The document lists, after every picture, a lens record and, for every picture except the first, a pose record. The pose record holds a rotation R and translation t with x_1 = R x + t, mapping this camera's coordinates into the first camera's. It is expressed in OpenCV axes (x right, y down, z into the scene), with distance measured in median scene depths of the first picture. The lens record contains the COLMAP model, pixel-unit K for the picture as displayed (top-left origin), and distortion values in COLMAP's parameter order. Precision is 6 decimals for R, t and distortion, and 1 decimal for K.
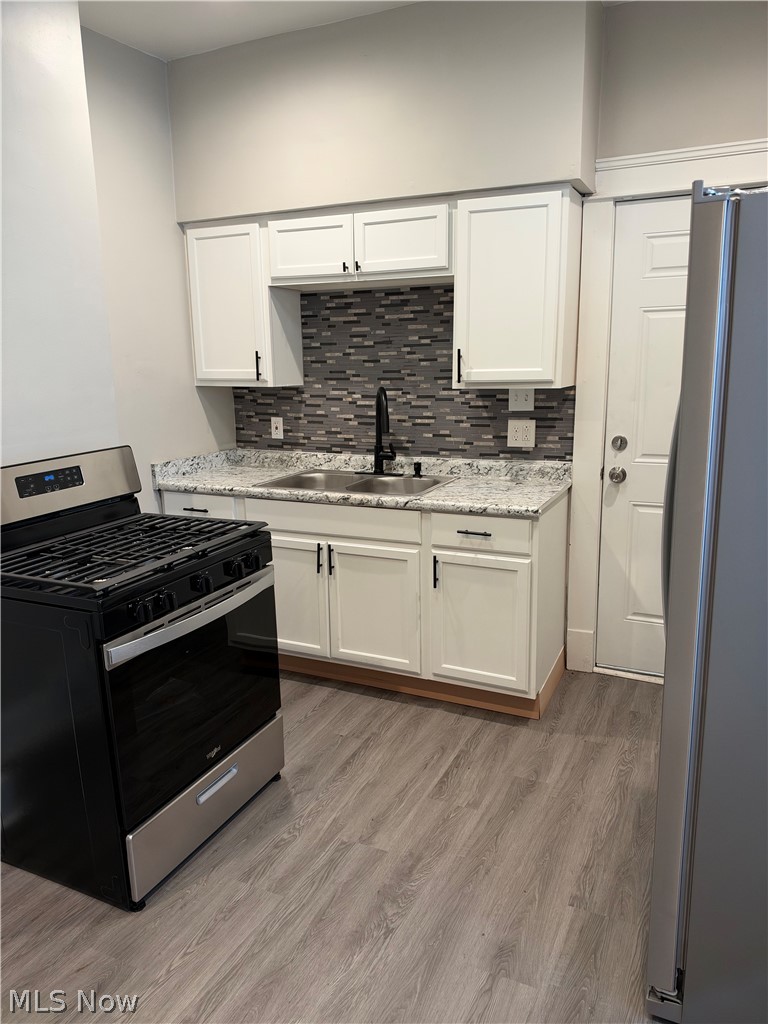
lens RADIAL K [[736.3, 0, 384.2], [0, 736.3, 516.2], [0, 0, 1]] dist [0.006331, -0.010006]
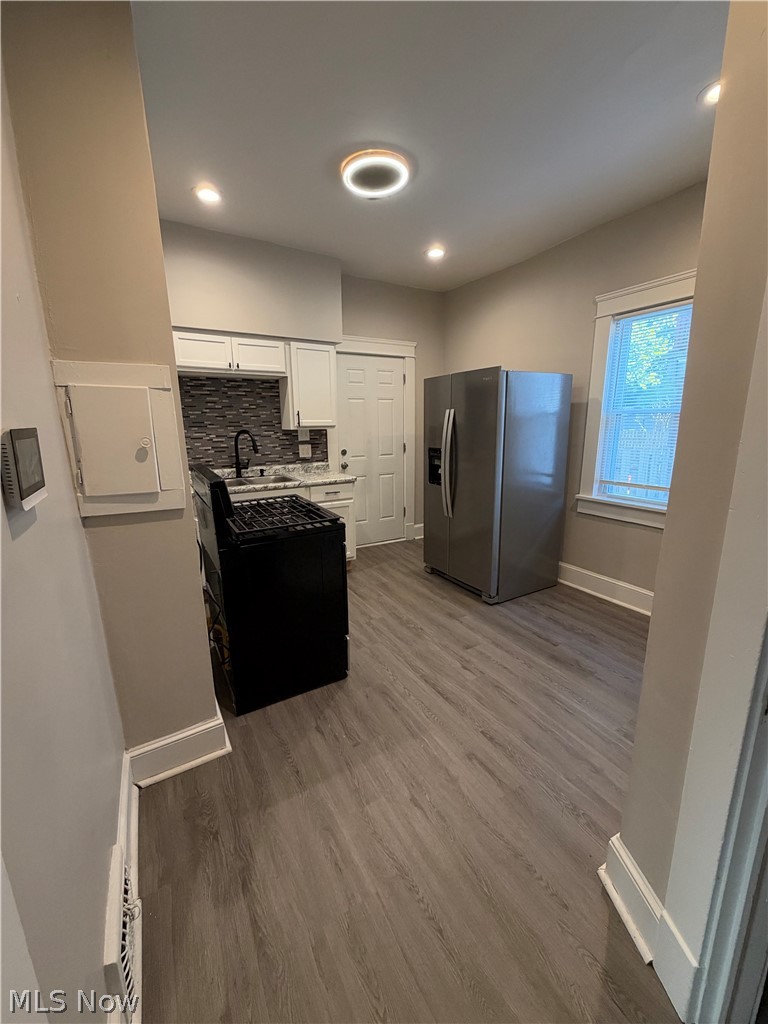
lens RADIAL K [[406.6, 0, 382.4], [0, 406.6, 505.9], [0, 0, 1]] dist [-0.002453, 0.000037]
pose [[0.566070, -0.156285, 0.809407, -0.706621], [0.166065, 0.983354, 0.073733, -0.002610], [-0.807458, 0.092676, 0.582601, 0.129086]]
